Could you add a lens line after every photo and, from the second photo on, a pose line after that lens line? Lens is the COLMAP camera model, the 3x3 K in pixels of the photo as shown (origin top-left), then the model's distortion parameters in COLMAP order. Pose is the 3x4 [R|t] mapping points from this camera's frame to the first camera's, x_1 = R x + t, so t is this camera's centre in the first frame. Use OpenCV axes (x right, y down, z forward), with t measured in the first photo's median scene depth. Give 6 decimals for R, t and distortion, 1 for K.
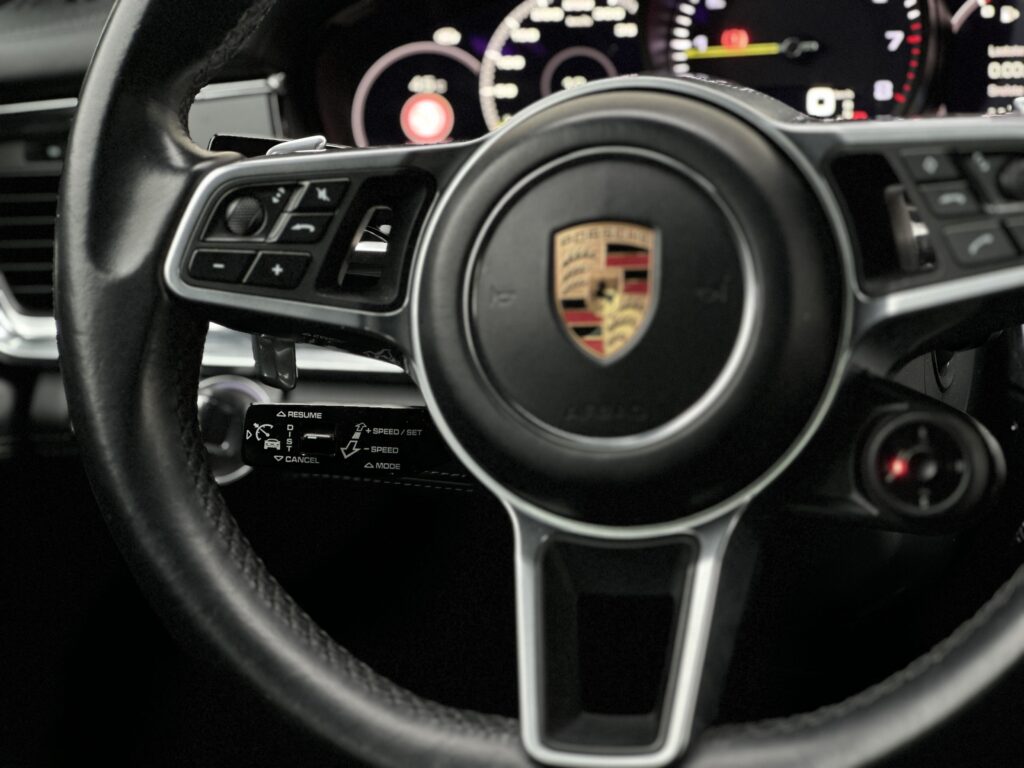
lens RADIAL K [[2227.7, 0, 512.0], [0, 2227.7, 384.0], [0, 0, 1]] dist [-0.023976, 0.560737]
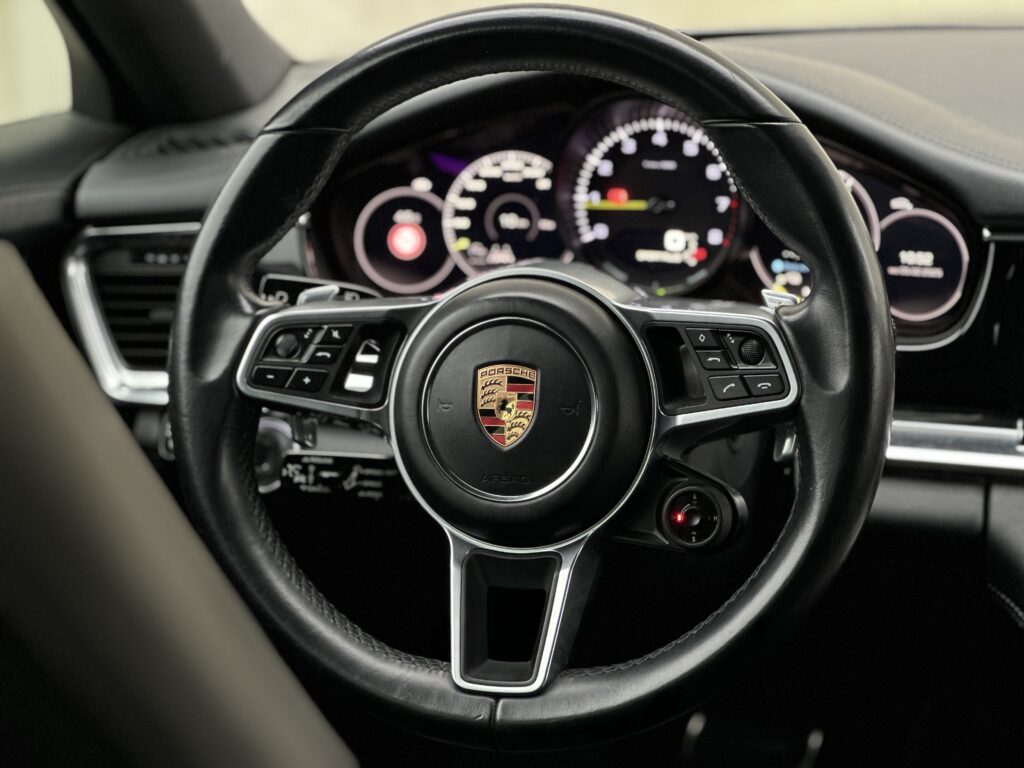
lens RADIAL K [[2227.7, 0, 512.0], [0, 2227.7, 384.0], [0, 0, 1]] dist [-0.023976, 0.560737]
pose [[0.999770, 0.021422, 0.000869, 0.041441], [-0.021440, 0.998739, 0.045398, -0.124727], [0.000104, -0.045406, 0.998969, -0.607001]]
